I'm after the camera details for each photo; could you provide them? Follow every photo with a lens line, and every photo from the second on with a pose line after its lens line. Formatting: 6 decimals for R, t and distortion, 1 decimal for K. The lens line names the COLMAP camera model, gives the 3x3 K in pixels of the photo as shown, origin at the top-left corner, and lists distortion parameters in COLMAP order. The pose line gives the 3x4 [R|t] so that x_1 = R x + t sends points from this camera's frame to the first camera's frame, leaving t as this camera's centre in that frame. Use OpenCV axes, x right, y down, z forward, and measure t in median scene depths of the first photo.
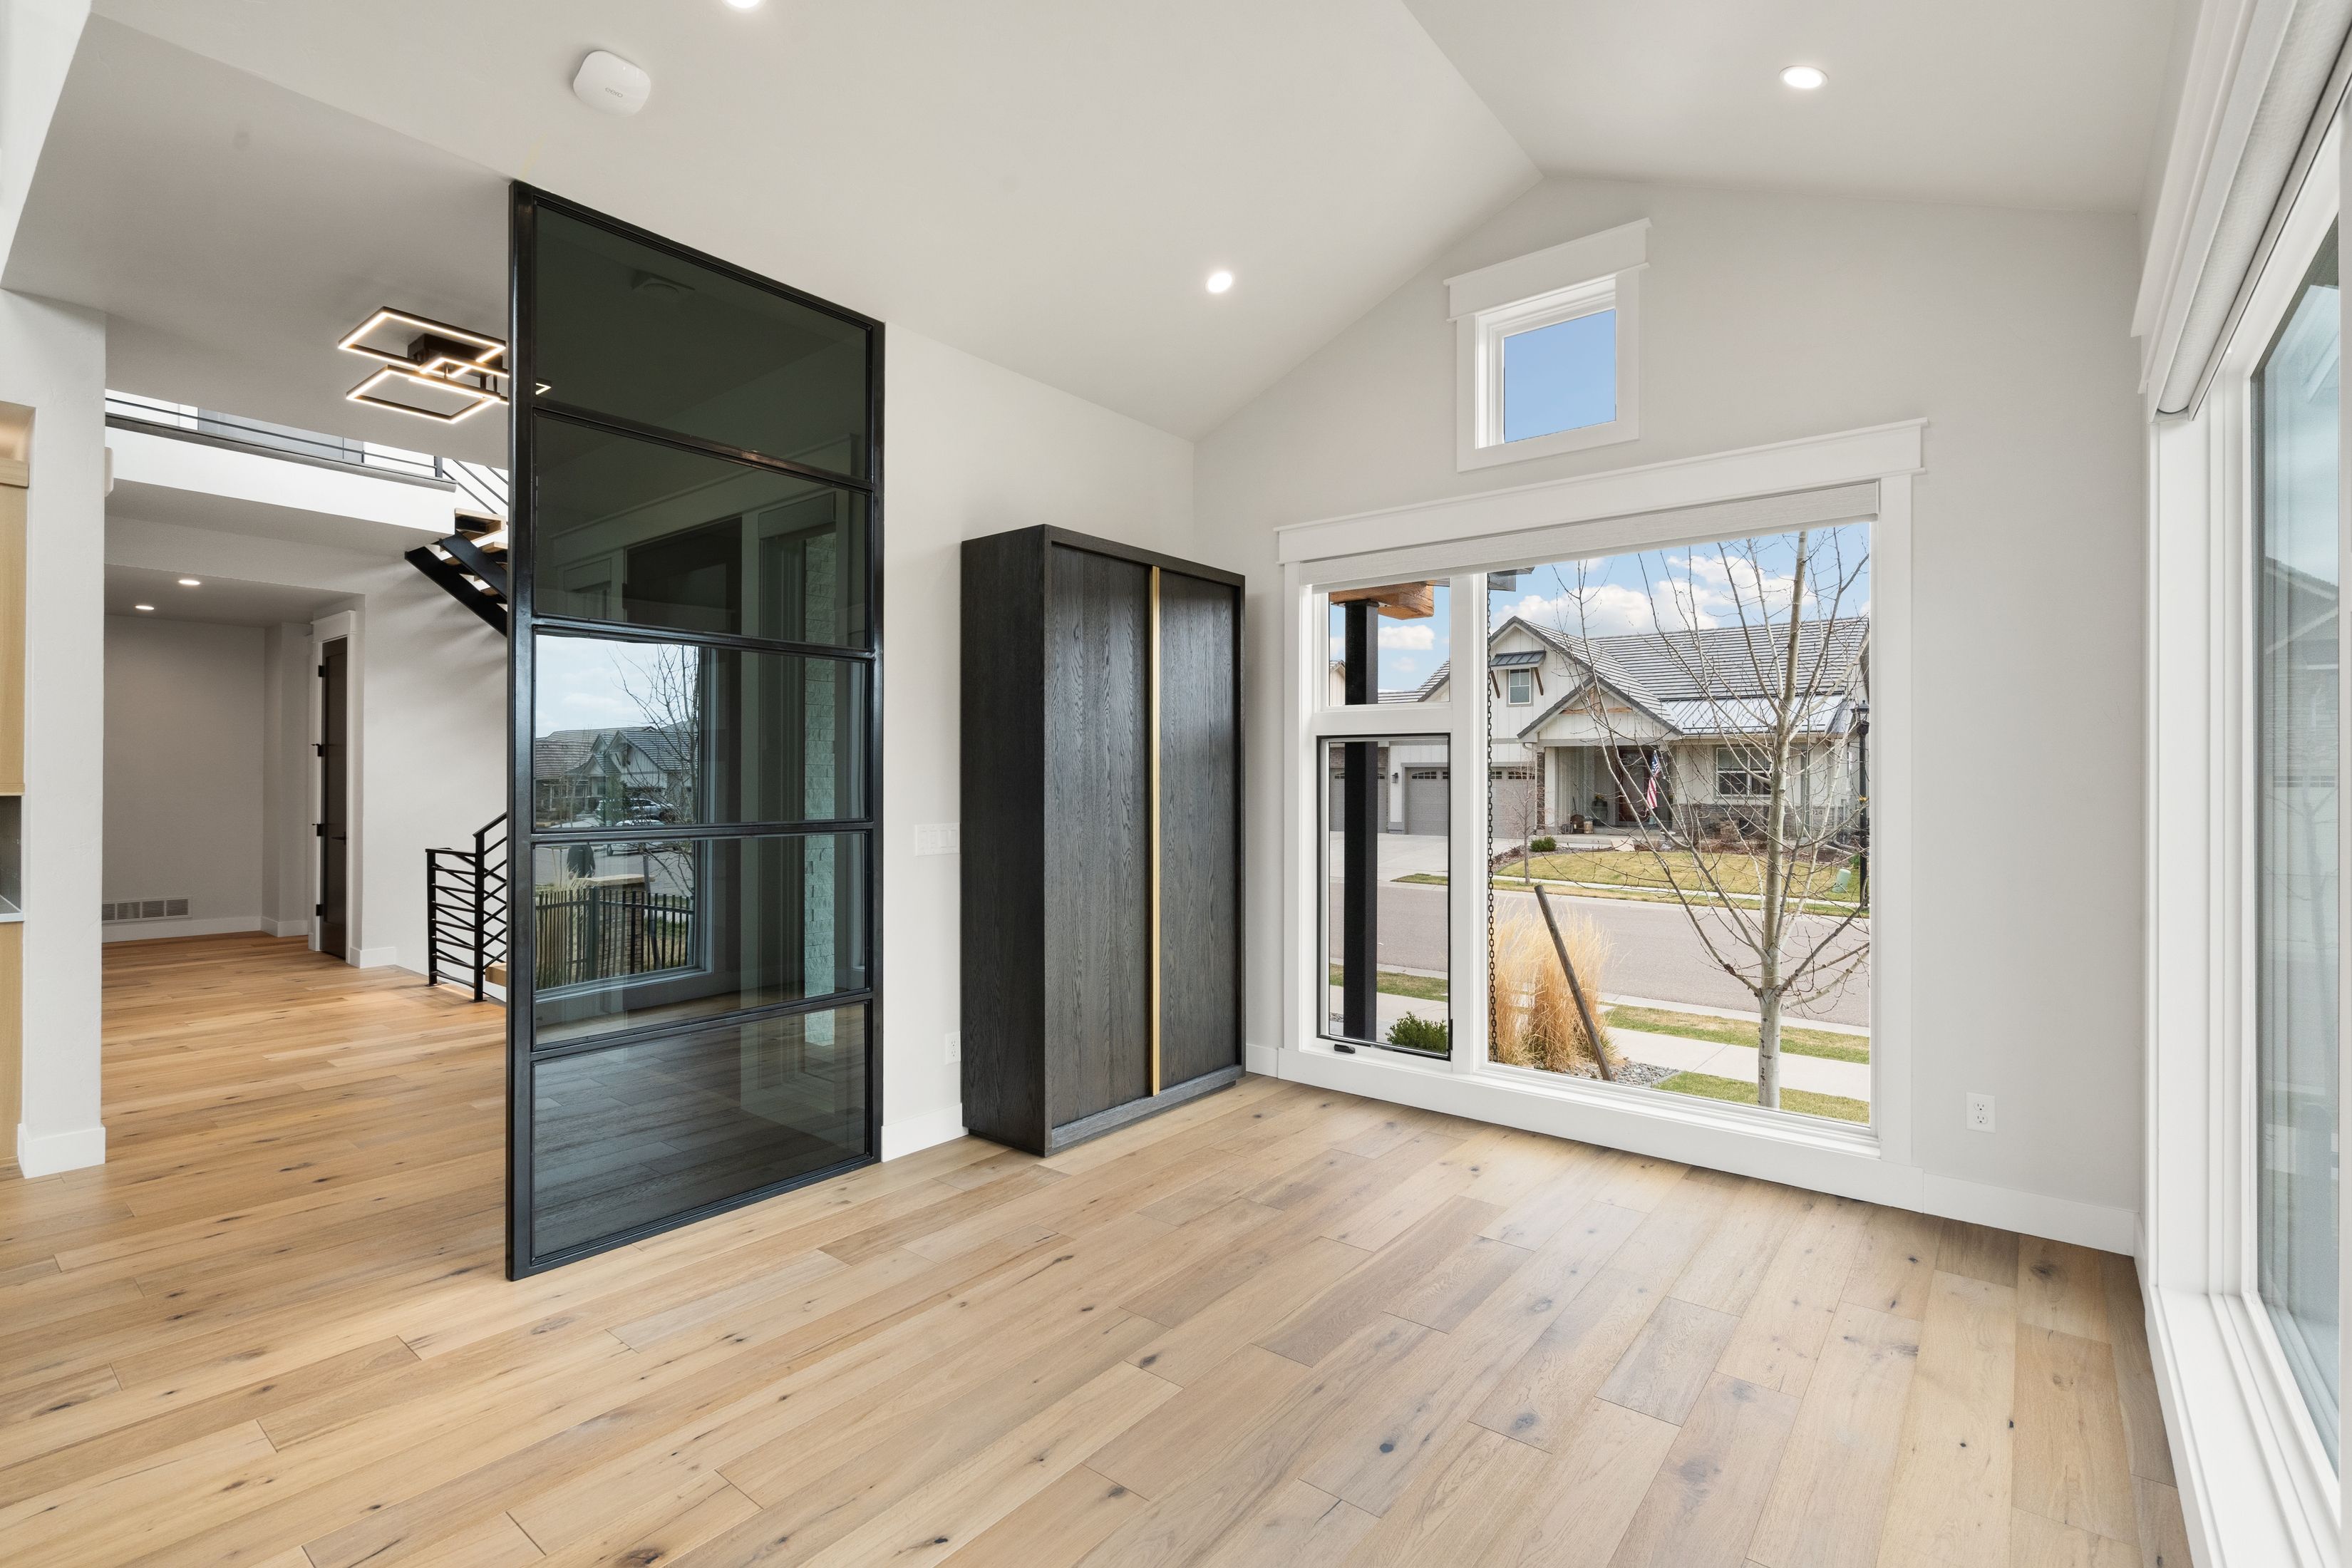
lens RADIAL K [[1081.5, 0, 1175.4], [0, 1081.5, 782.4], [0, 0, 1]] dist [-0.000865, 0.000665]
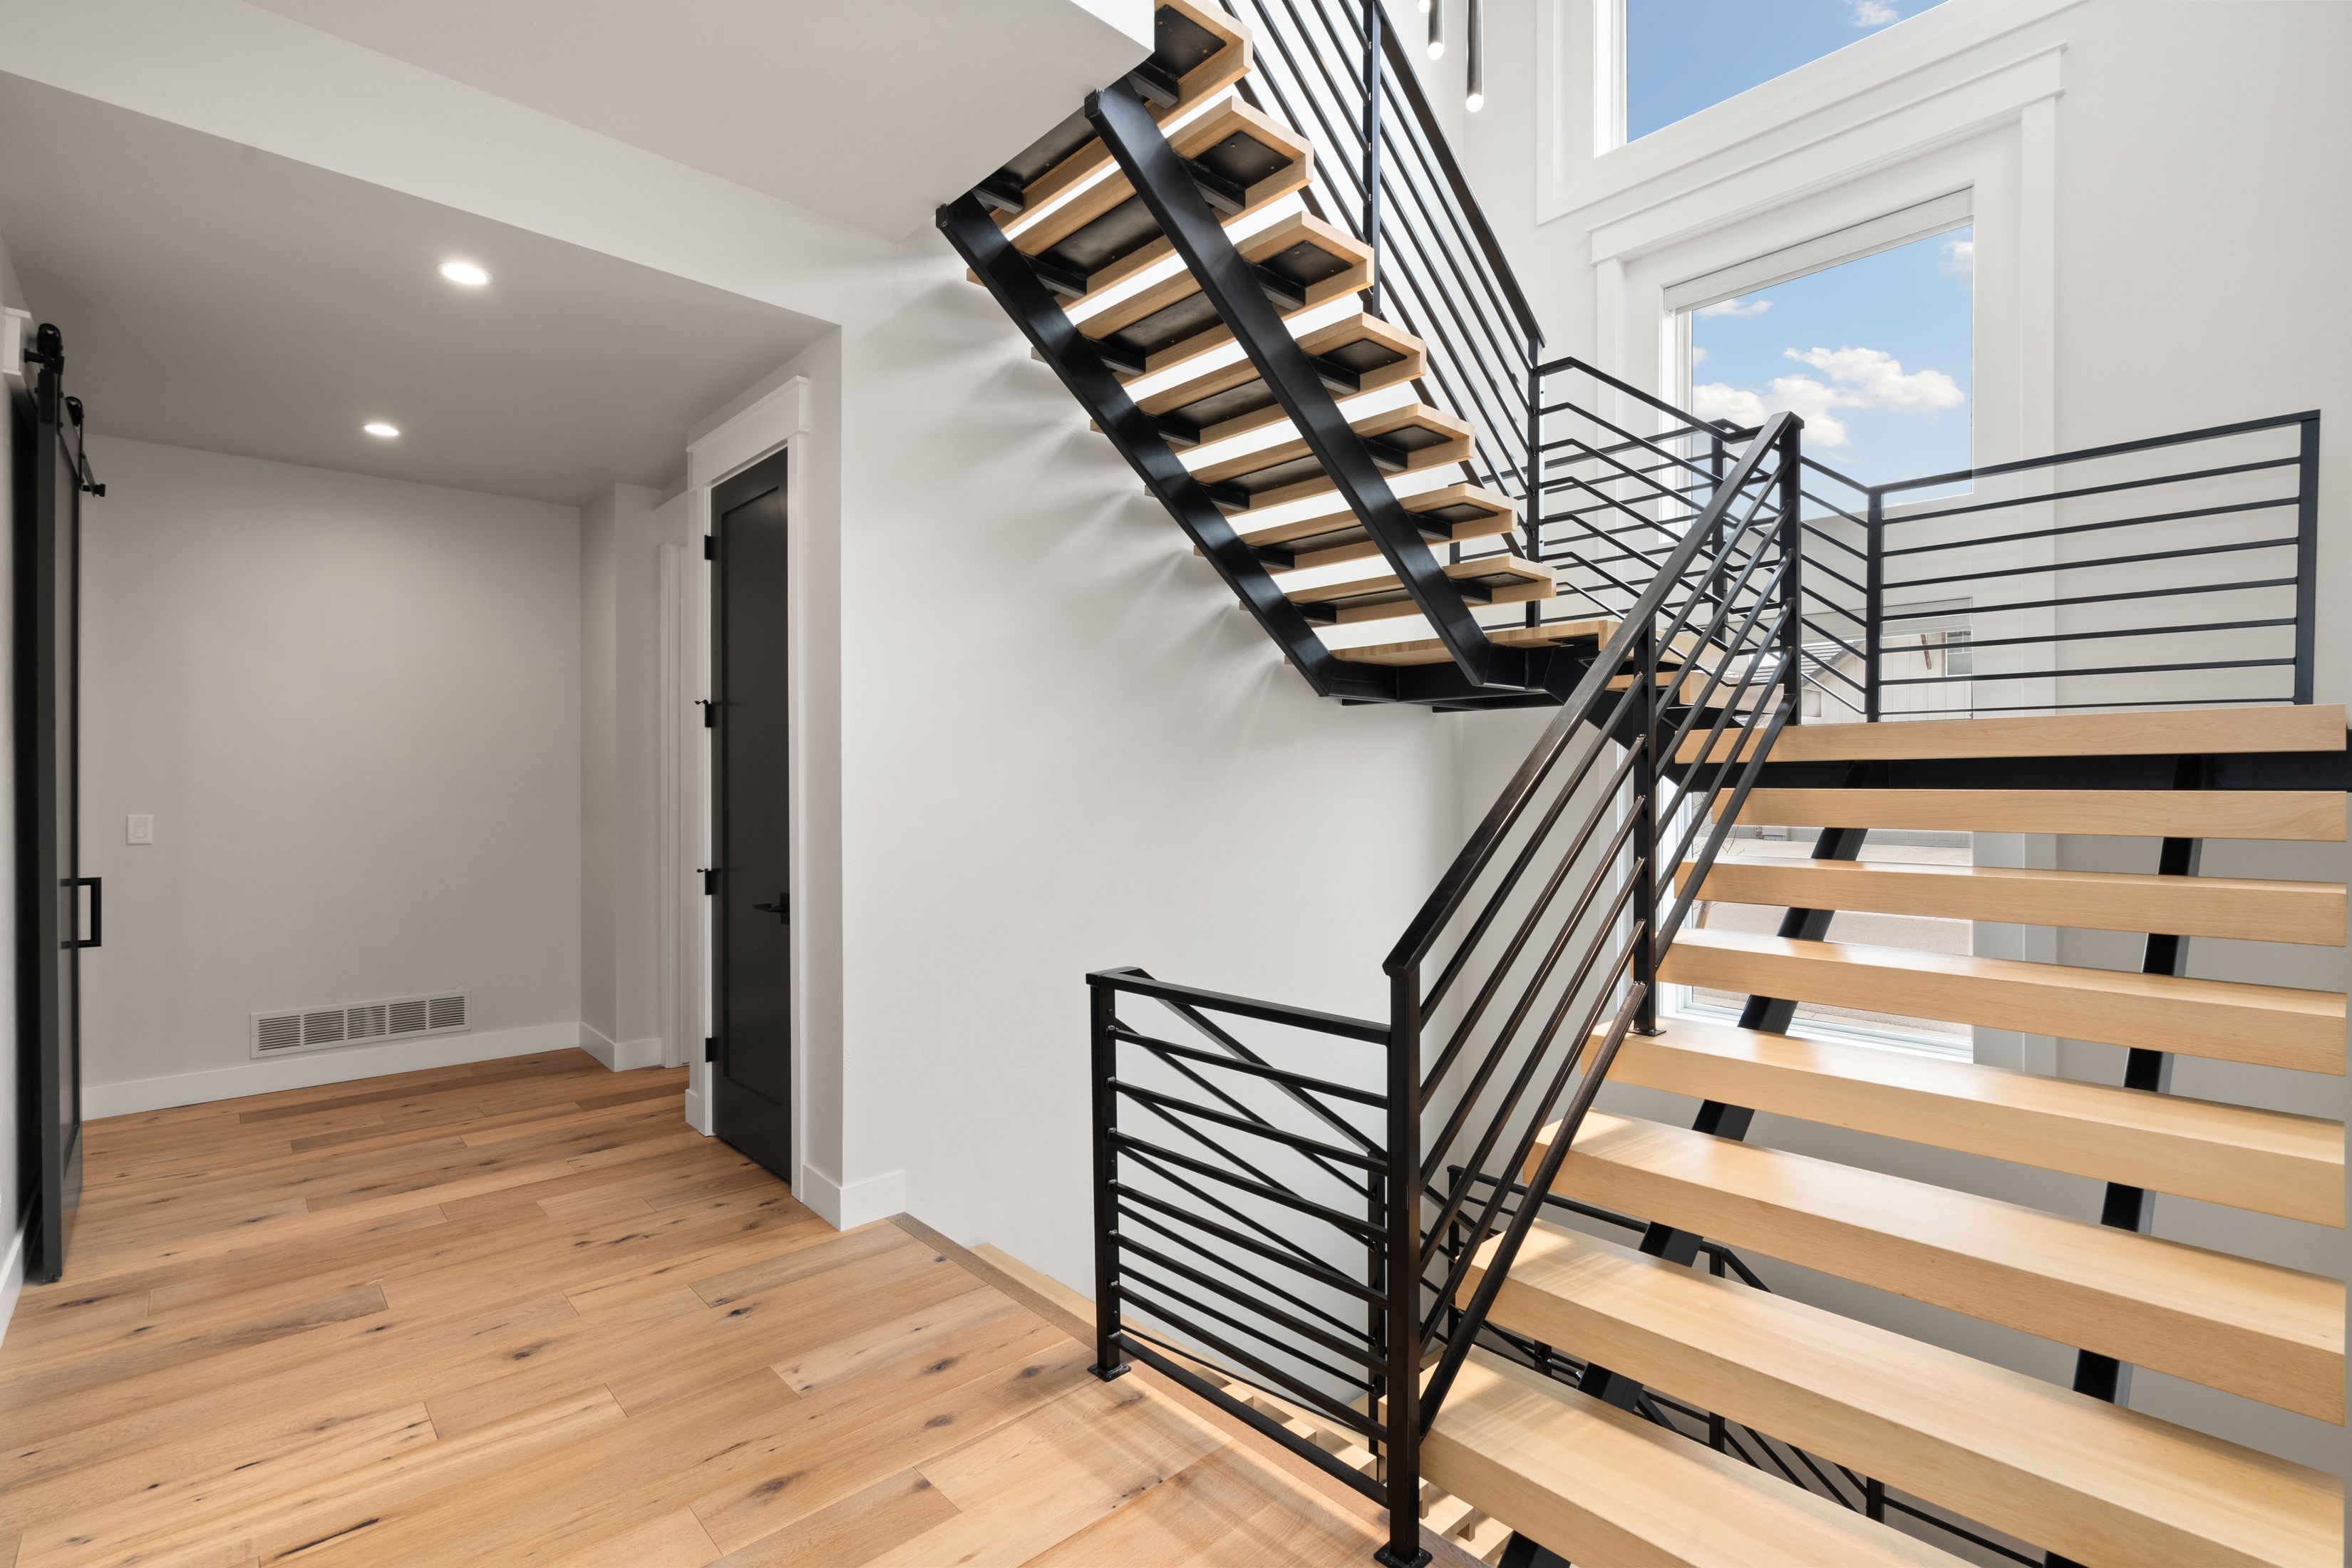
lens RADIAL K [[1081.5, 0, 1174.9], [0, 1081.5, 789.9], [0, 0, 1]] dist [-0.000865, 0.000665]
pose [[0.988378, -0.001866, -0.152003, -0.556041], [0.003676, 0.999926, 0.011628, -0.001179], [0.151970, -0.012051, 0.988312, 0.603652]]
